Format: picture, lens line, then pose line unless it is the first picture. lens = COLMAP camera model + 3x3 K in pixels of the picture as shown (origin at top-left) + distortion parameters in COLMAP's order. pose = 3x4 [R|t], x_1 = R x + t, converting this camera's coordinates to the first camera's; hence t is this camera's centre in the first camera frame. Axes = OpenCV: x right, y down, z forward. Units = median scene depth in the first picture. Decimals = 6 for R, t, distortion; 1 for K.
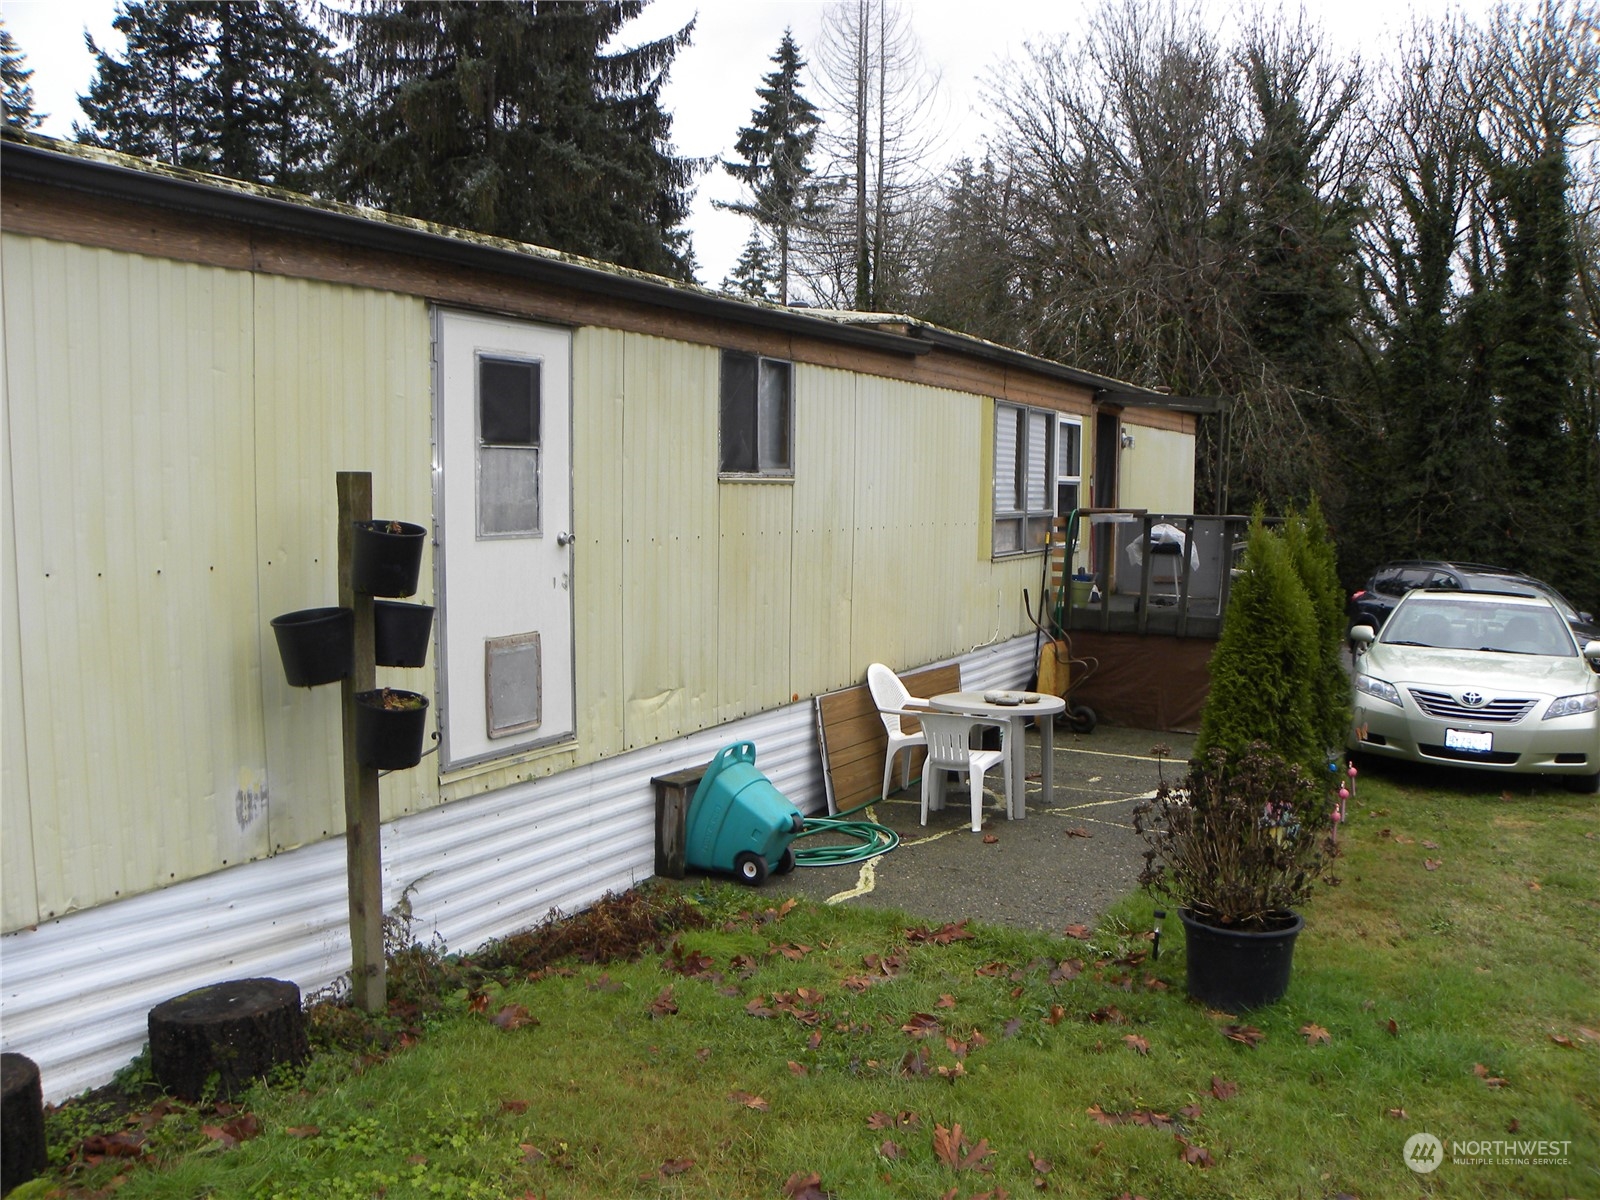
lens RADIAL K [[1210.6, 0, 811.1], [0, 1210.6, 607.0], [0, 0, 1]] dist [-0.157462, 0.103584]
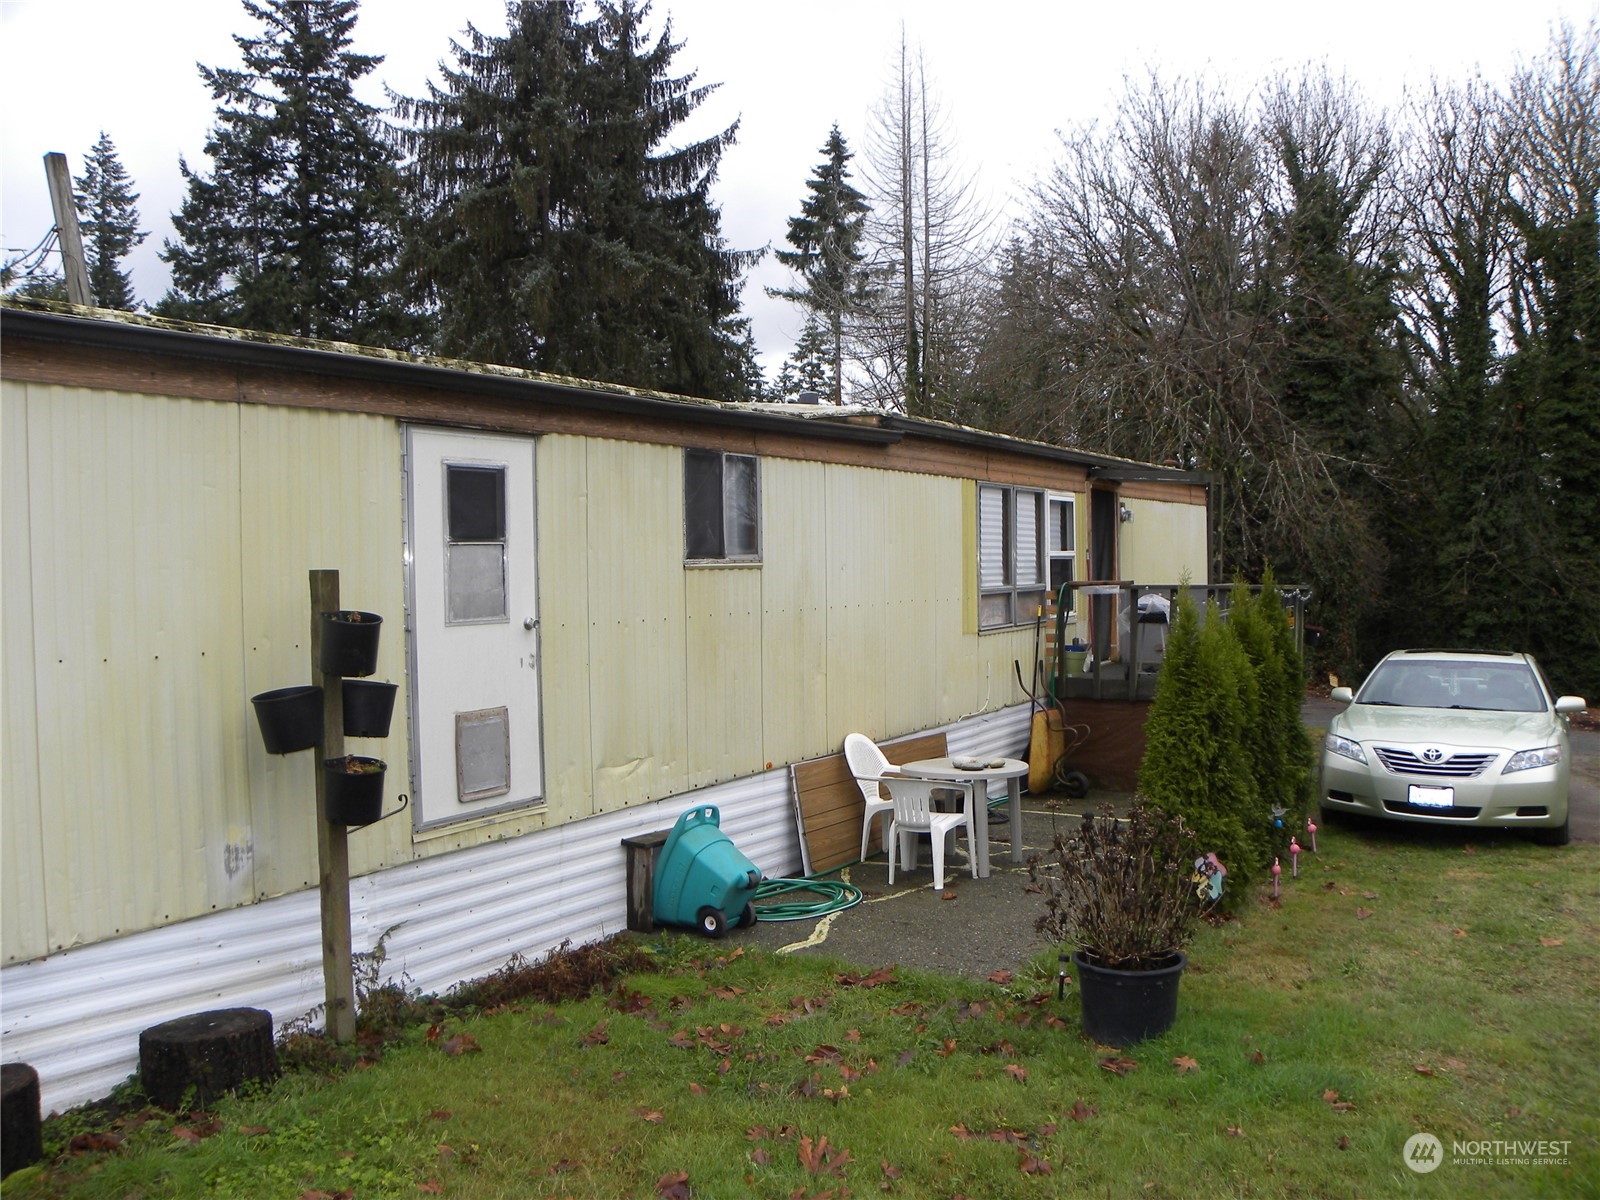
lens RADIAL K [[1201.8, 0, 811.5], [0, 1201.8, 603.4], [0, 0, 1]] dist [-0.157171, 0.095070]
pose [[0.998045, -0.022727, -0.058216, 0.058400], [0.018801, 0.997569, -0.067107, 0.002067], [0.059600, 0.065881, 0.996046, -0.044691]]
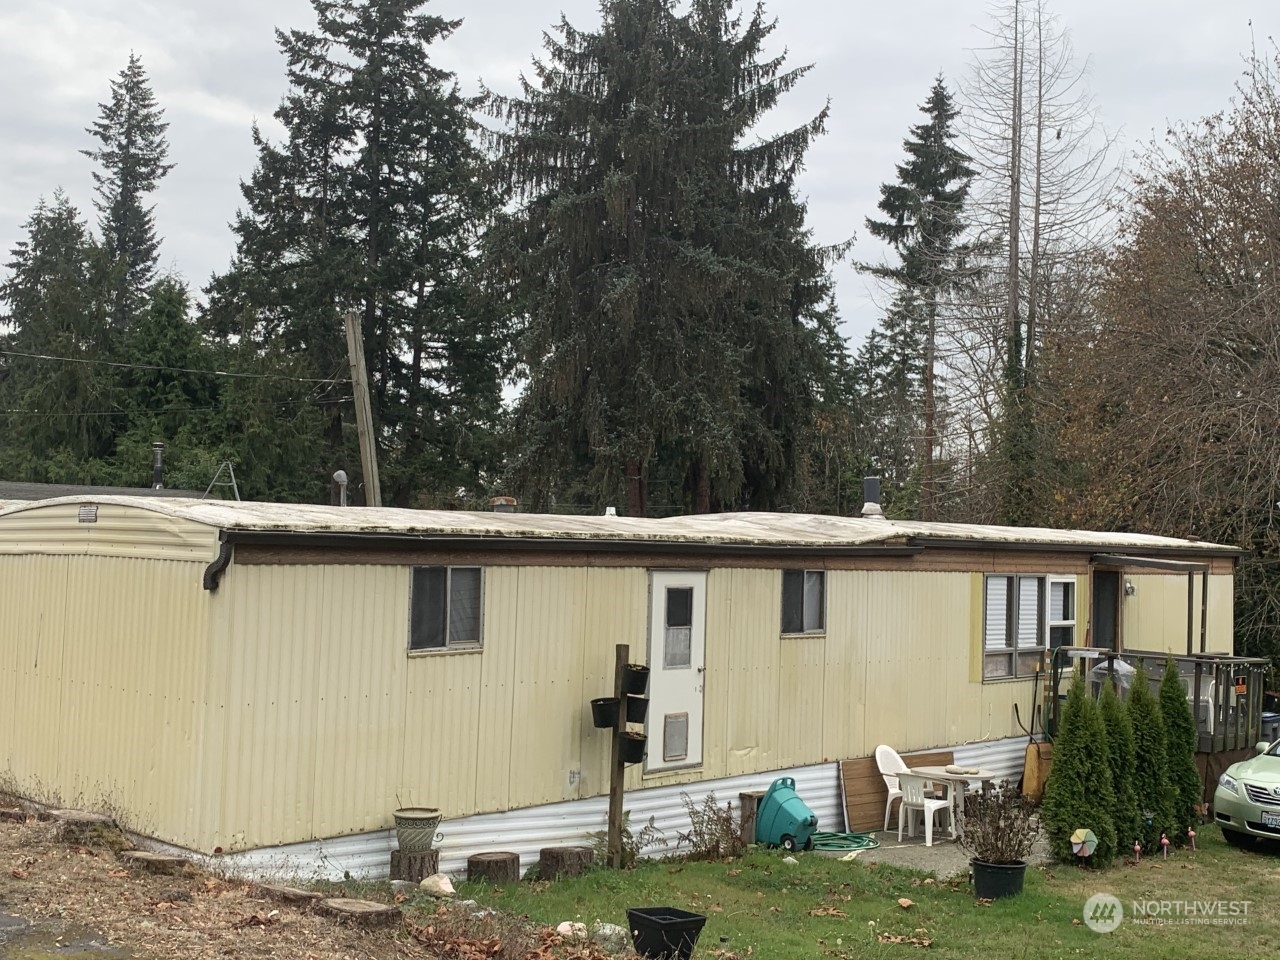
lens RADIAL K [[1467.7, 0, 643.1], [0, 1467.7, 465.0], [0, 0, 1]] dist [0.236846, -0.876006]
pose [[0.973379, 0.010098, -0.228977, 0.140897], [-0.045988, 0.987317, -0.151956, -0.005350], [0.224538, 0.158441, 0.961498, -0.774962]]
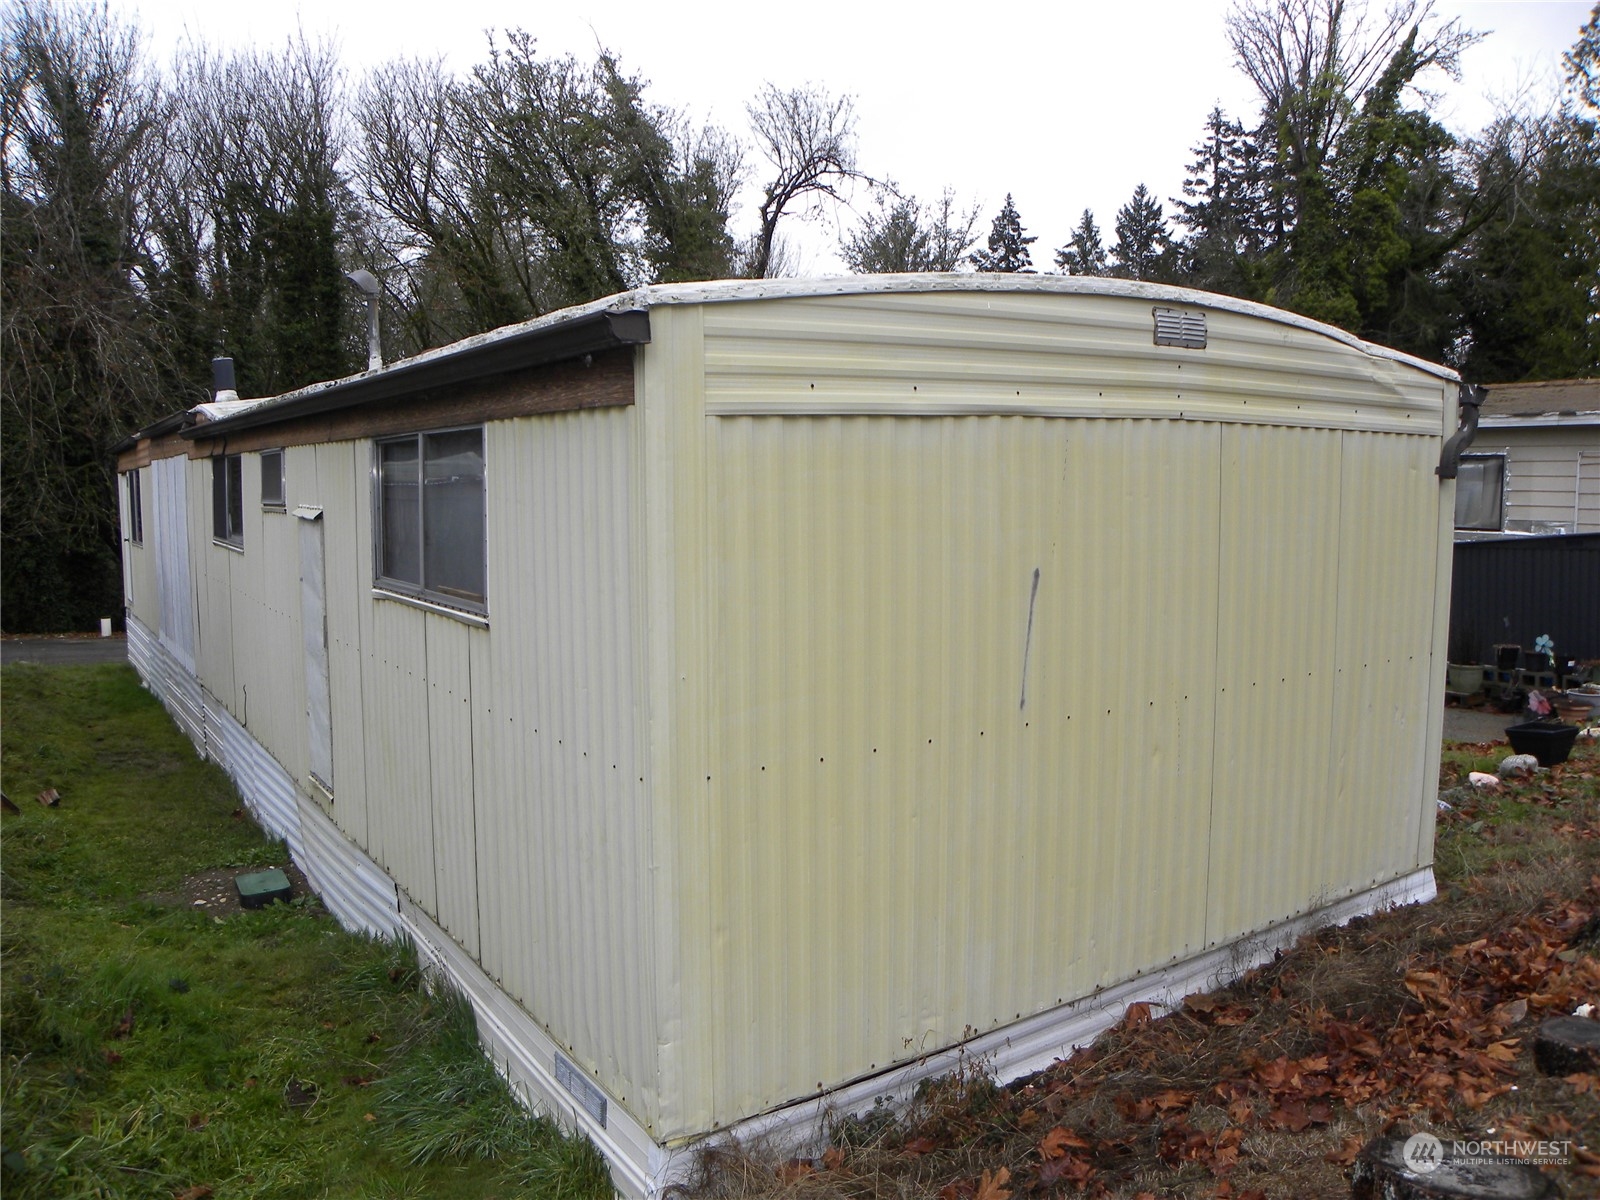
lens RADIAL K [[1216.3, 0, 798.9], [0, 1216.3, 617.5], [0, 0, 1]] dist [-0.160734, 0.115145]
pose [[0.435425, -0.114410, 0.892925, -0.886430], [0.094149, 0.992239, 0.081225, -0.065480], [-0.895288, 0.048701, 0.442818, 0.111306]]
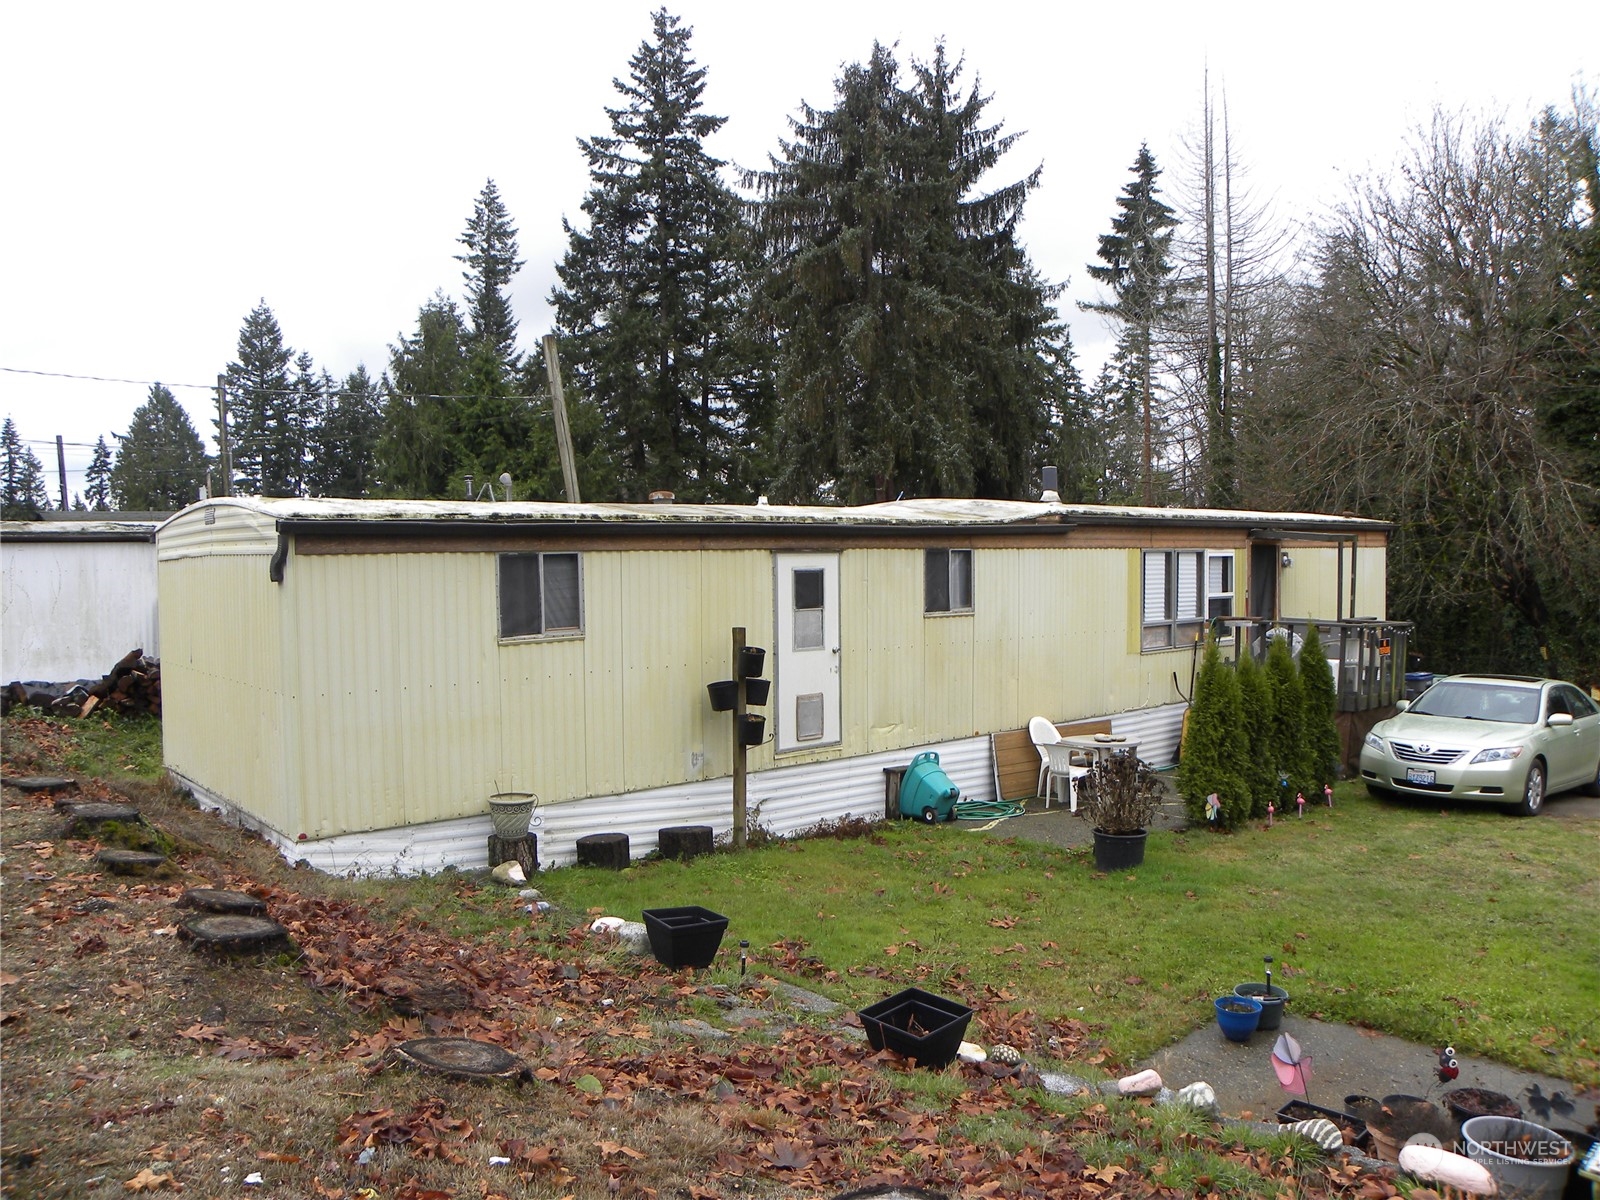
lens RADIAL K [[1201.8, 0, 811.5], [0, 1201.8, 603.4], [0, 0, 1]] dist [-0.157171, 0.095070]
pose [[0.945764, -0.002261, -0.324847, 0.216109], [-0.017067, 0.998249, -0.056636, -0.008396], [0.324406, 0.059109, 0.944069, -0.500665]]
